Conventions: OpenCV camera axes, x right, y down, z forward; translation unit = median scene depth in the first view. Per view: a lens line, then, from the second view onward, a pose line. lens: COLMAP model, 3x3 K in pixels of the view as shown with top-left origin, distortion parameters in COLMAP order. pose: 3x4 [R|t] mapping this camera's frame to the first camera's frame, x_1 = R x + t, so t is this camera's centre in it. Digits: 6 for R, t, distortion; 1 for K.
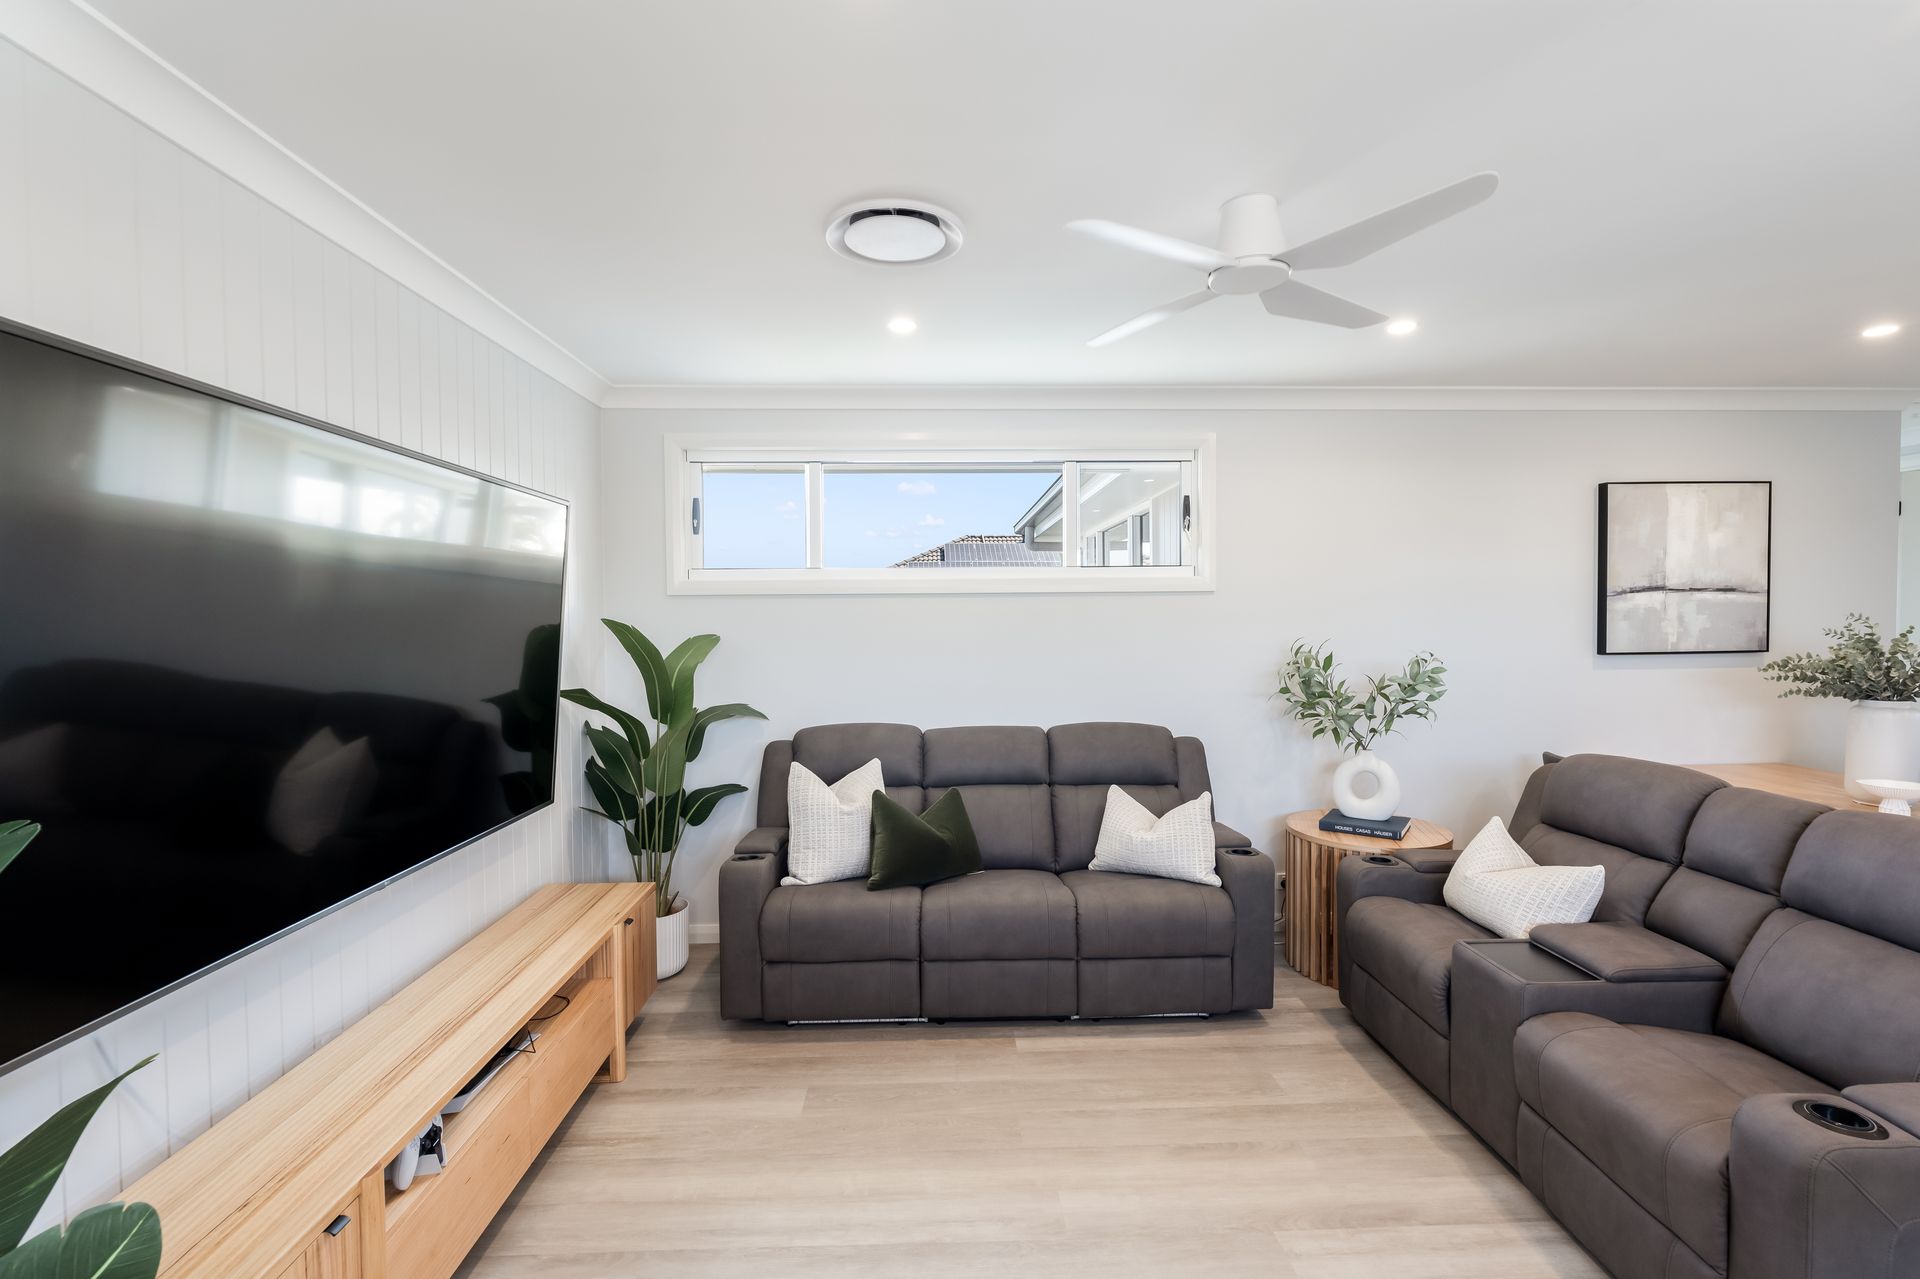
lens RADIAL K [[840.0, 0, 971.3], [0, 840.0, 635.1], [0, 0, 1]] dist [-0.002471, 0.000253]
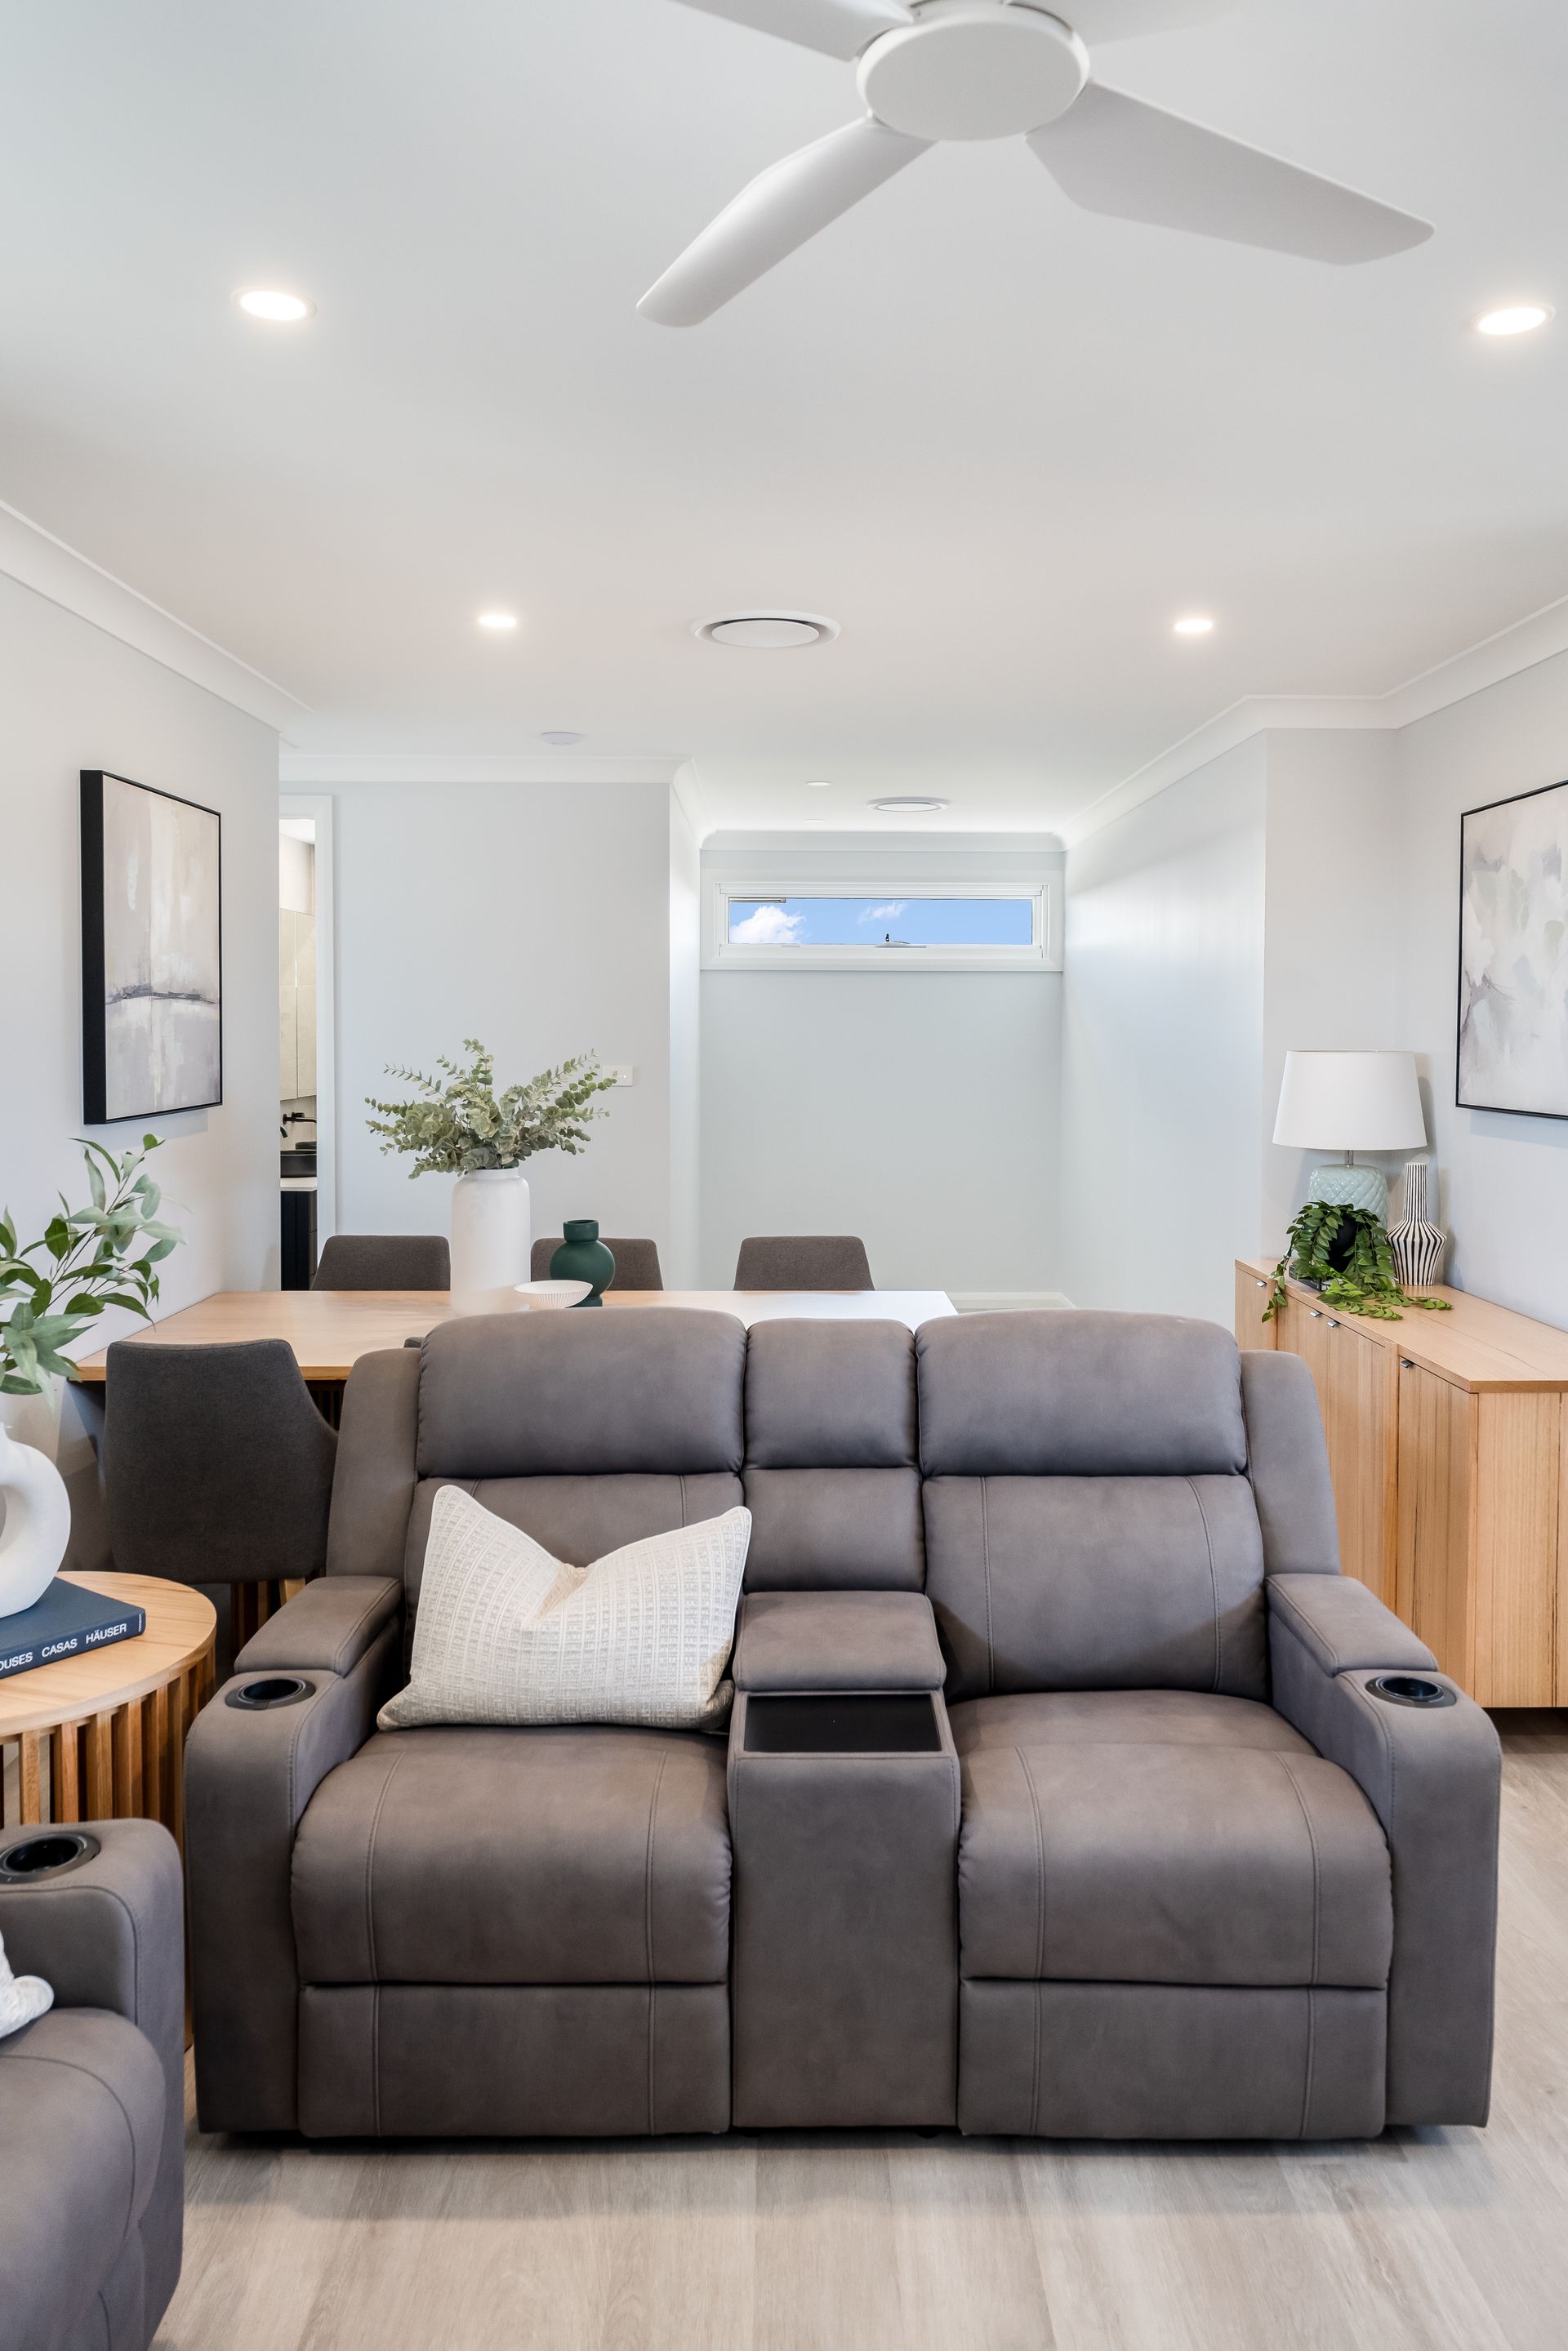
lens RADIAL K [[1662.3, 0, 797.9], [0, 1662.3, 1073.3], [0, 0, 1]] dist [-0.002505, 0.003037]
pose [[0.038156, -0.022899, 0.999009, -0.259255], [0.023763, 0.999475, 0.022002, -0.024184], [-0.998989, 0.022900, 0.038681, 0.742367]]
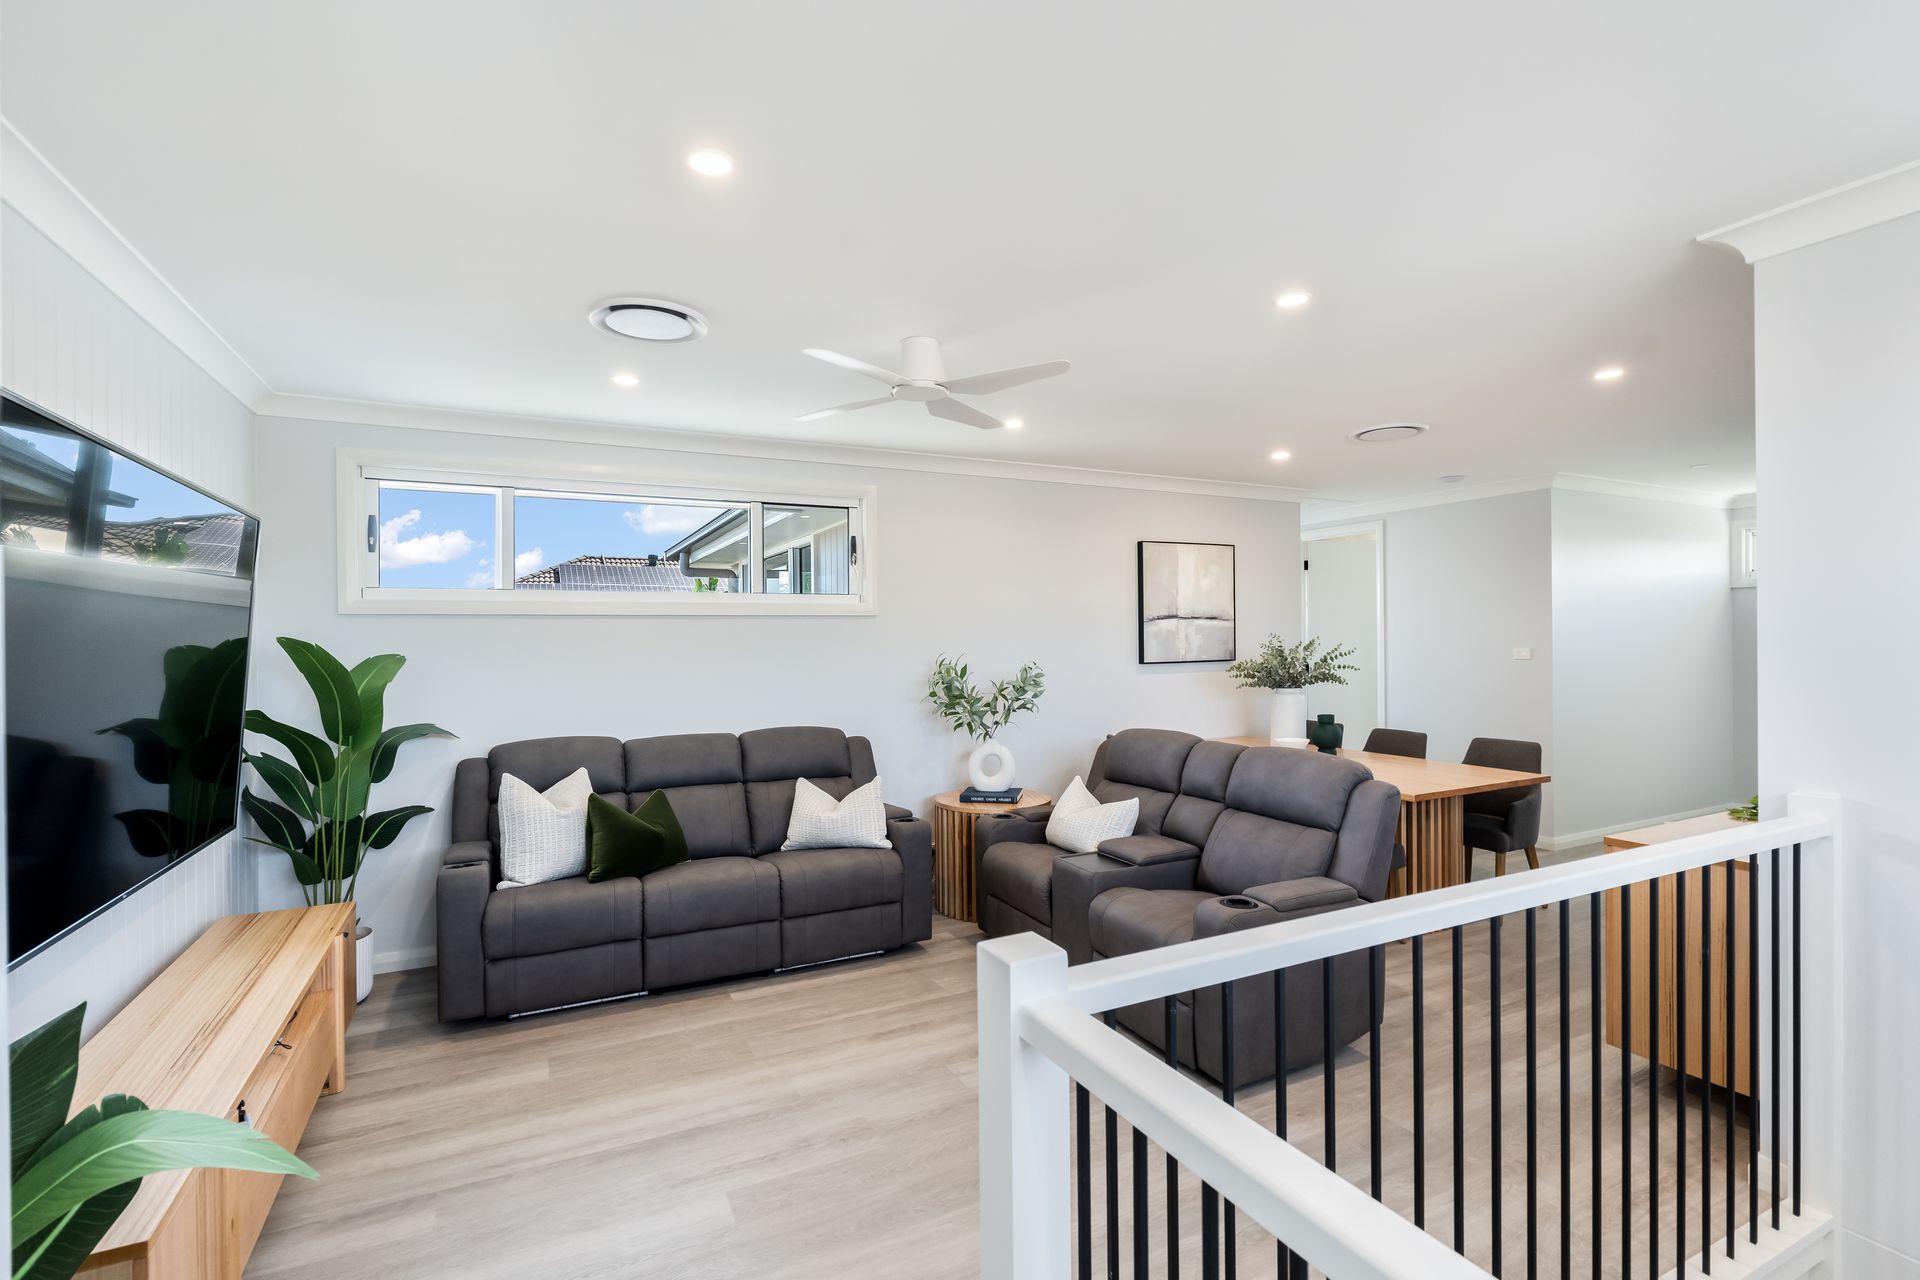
lens RADIAL K [[855.7, 0, 960.0], [0, 855.7, 640.0], [0, 0, 1]] dist [0.000450, 0.000074]
pose [[0.912668, -0.002133, 0.408697, -0.139229], [0.013194, 0.999619, -0.024246, 0.019141], [-0.408490, 0.027521, 0.912348, -0.233264]]
